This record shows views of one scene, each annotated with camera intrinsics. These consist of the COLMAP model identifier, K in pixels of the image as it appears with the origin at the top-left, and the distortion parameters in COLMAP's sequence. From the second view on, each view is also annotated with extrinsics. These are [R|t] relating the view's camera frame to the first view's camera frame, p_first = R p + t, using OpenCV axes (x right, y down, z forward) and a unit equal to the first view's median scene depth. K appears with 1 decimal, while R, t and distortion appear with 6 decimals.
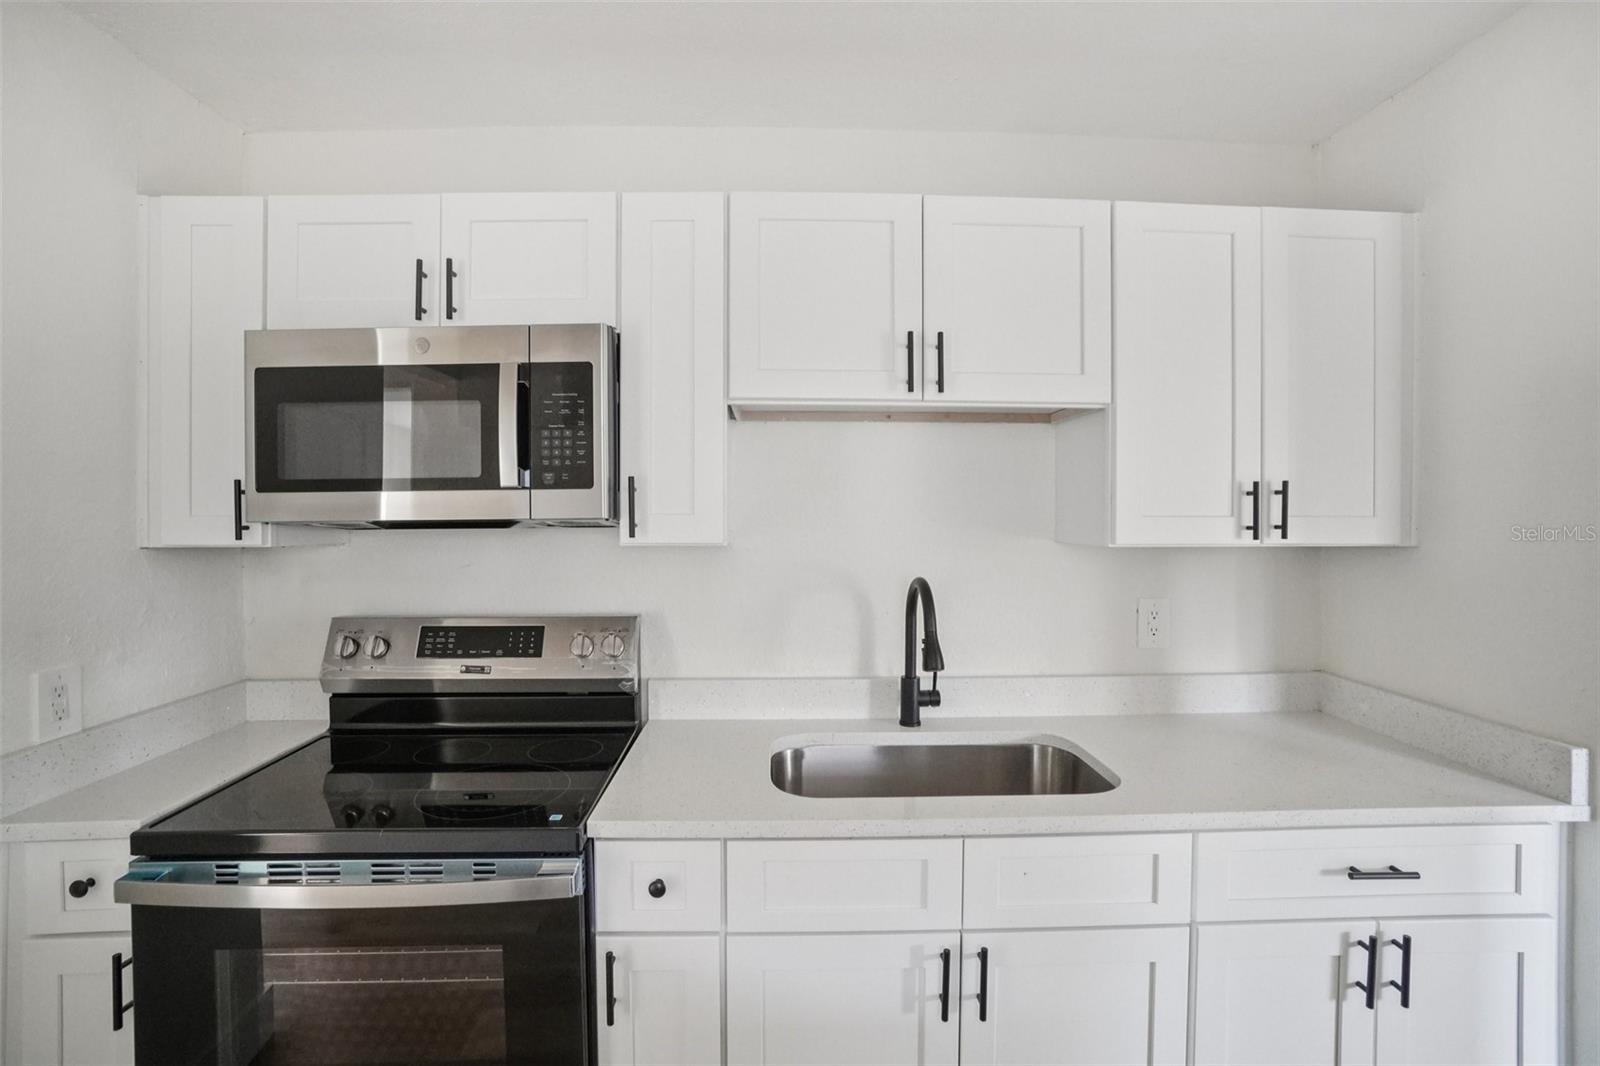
lens RADIAL K [[718.8, 0, 799.8], [0, 718.8, 520.5], [0, 0, 1]] dist [-0.047619, 0.020438]
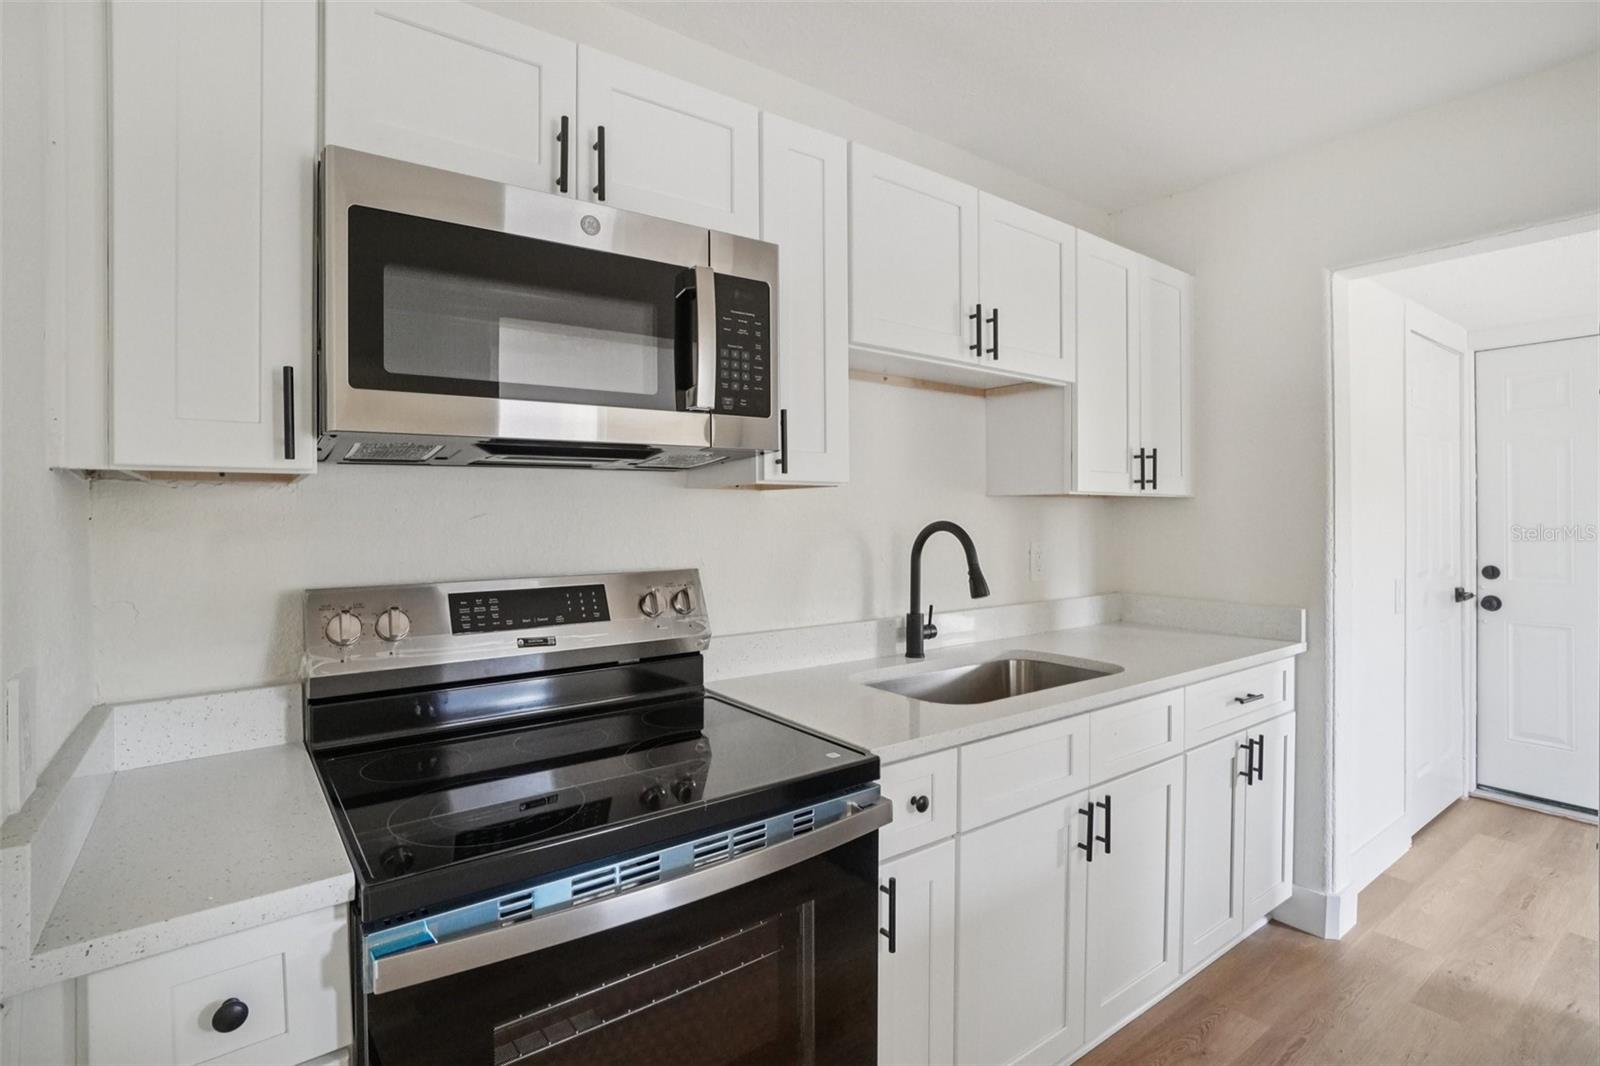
lens RADIAL K [[766.8, 0, 775.7], [0, 766.8, 516.0], [0, 0, 1]] dist [-0.034926, 0.026530]
pose [[0.825180, 0.000020, 0.564870, -0.802106], [0.006318, 0.999937, -0.009265, 0.087776], [-0.564835, 0.011214, 0.825128, 0.160508]]
